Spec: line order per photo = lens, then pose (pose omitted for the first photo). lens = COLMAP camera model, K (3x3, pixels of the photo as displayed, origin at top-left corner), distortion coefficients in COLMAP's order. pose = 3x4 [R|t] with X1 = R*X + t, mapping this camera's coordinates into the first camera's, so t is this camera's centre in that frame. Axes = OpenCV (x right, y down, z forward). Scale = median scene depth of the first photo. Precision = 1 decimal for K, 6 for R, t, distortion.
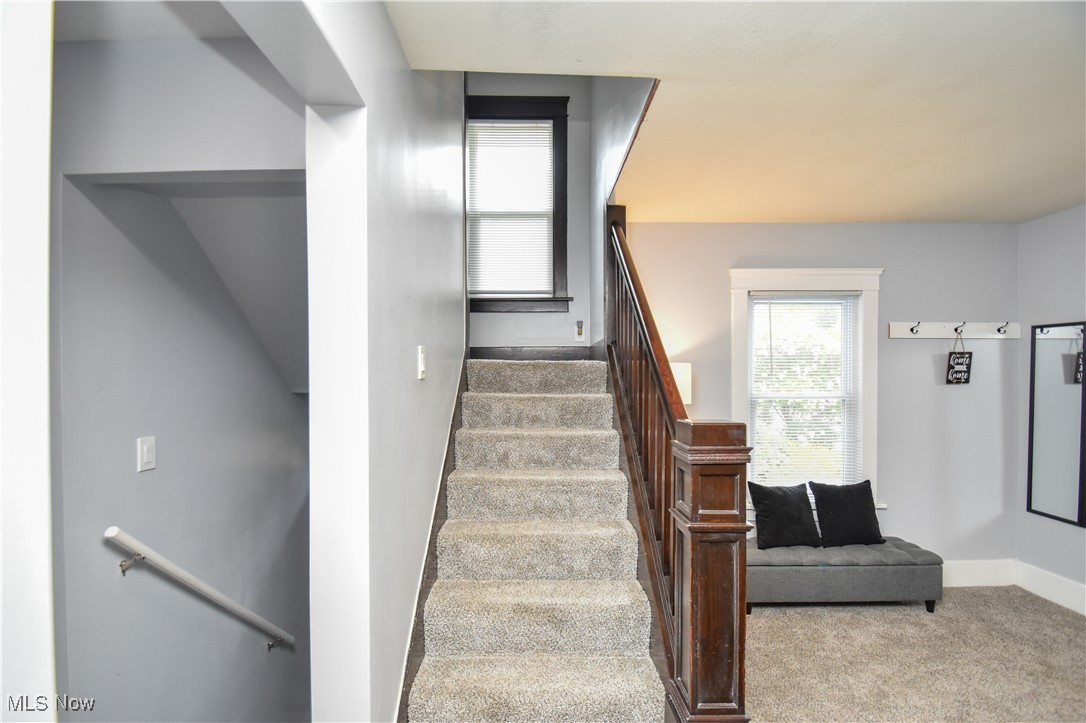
lens RADIAL K [[487.5, 0, 540.8], [0, 487.5, 385.3], [0, 0, 1]] dist [0.002493, -0.009152]
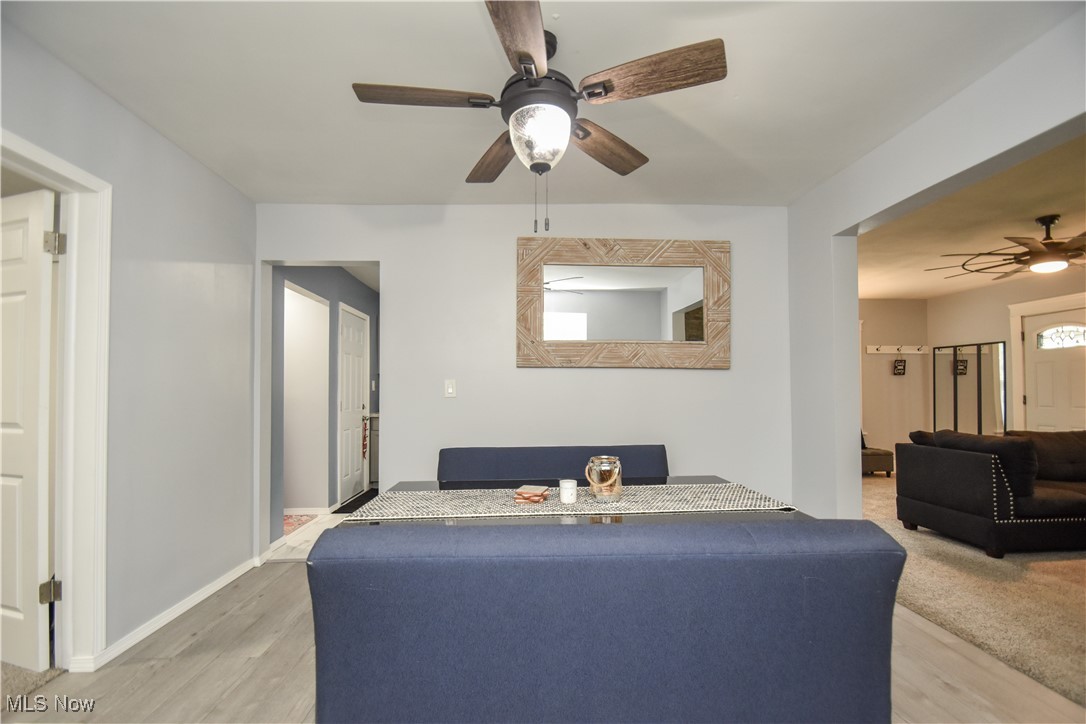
lens RADIAL K [[471.8, 0, 550.9], [0, 471.8, 380.1], [0, 0, 1]] dist [0.016388, -0.016214]
pose [[0.999249, 0.005893, 0.038299, -0.733077], [-0.004090, 0.998887, -0.046984, 0.122318], [-0.038533, 0.046792, 0.998161, -0.994915]]
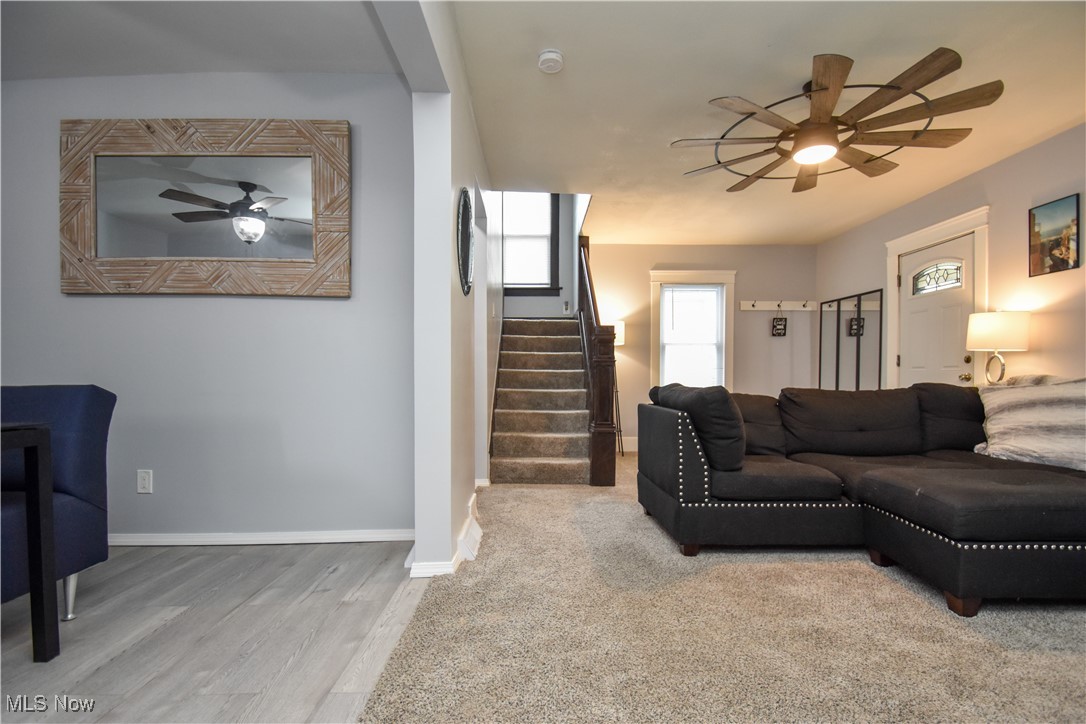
lens RADIAL K [[483.7, 0, 540.0], [0, 483.7, 381.8], [0, 0, 1]] dist [0.018767, -0.017244]
pose [[0.999965, 0.008248, -0.001241, -0.006646], [-0.008261, 0.999911, -0.010446, 0.190054], [0.001155, 0.010456, 0.999945, -0.768172]]
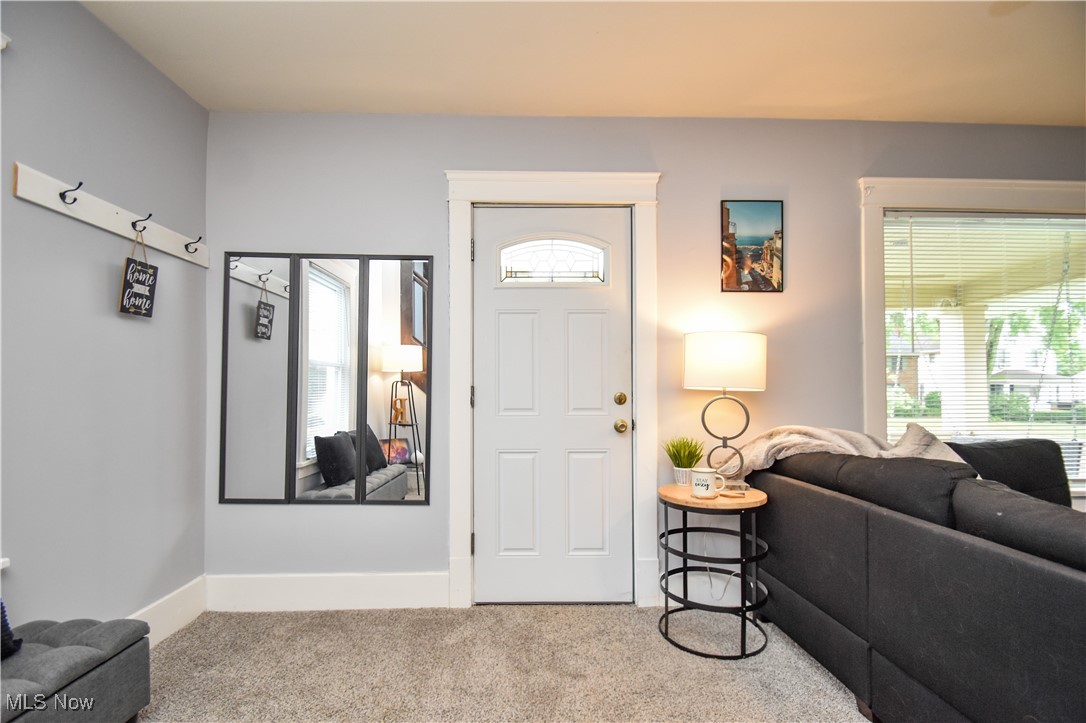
lens RADIAL K [[483.7, 0, 540.0], [0, 483.7, 381.3], [0, 0, 1]] dist [0.018767, -0.017244]
pose [[-0.000795, 0.024447, 0.999701, 0.262831], [0.021728, 0.999466, -0.024424, 0.104373], [-0.999764, 0.021702, -0.001326, 0.508980]]
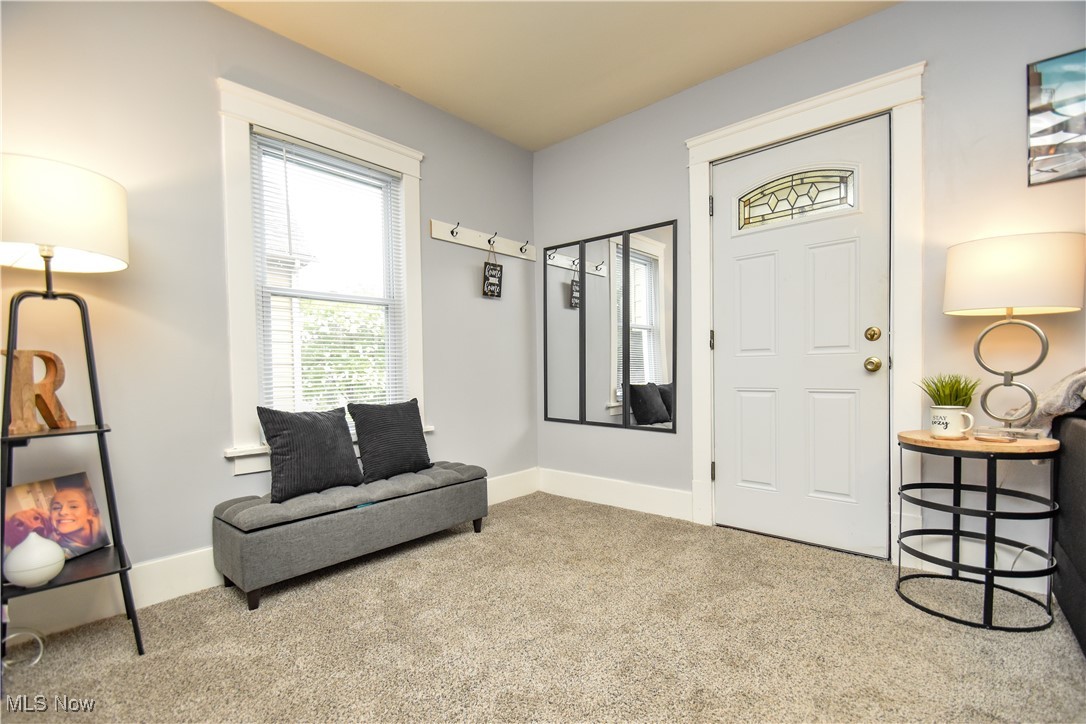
lens RADIAL K [[483.7, 0, 540.0], [0, 483.7, 381.8], [0, 0, 1]] dist [0.018767, -0.017244]
pose [[0.675441, -0.023911, 0.737026, 0.199115], [0.025387, 0.999636, 0.009164, 0.163650], [-0.736977, 0.012521, 0.675802, 0.270721]]
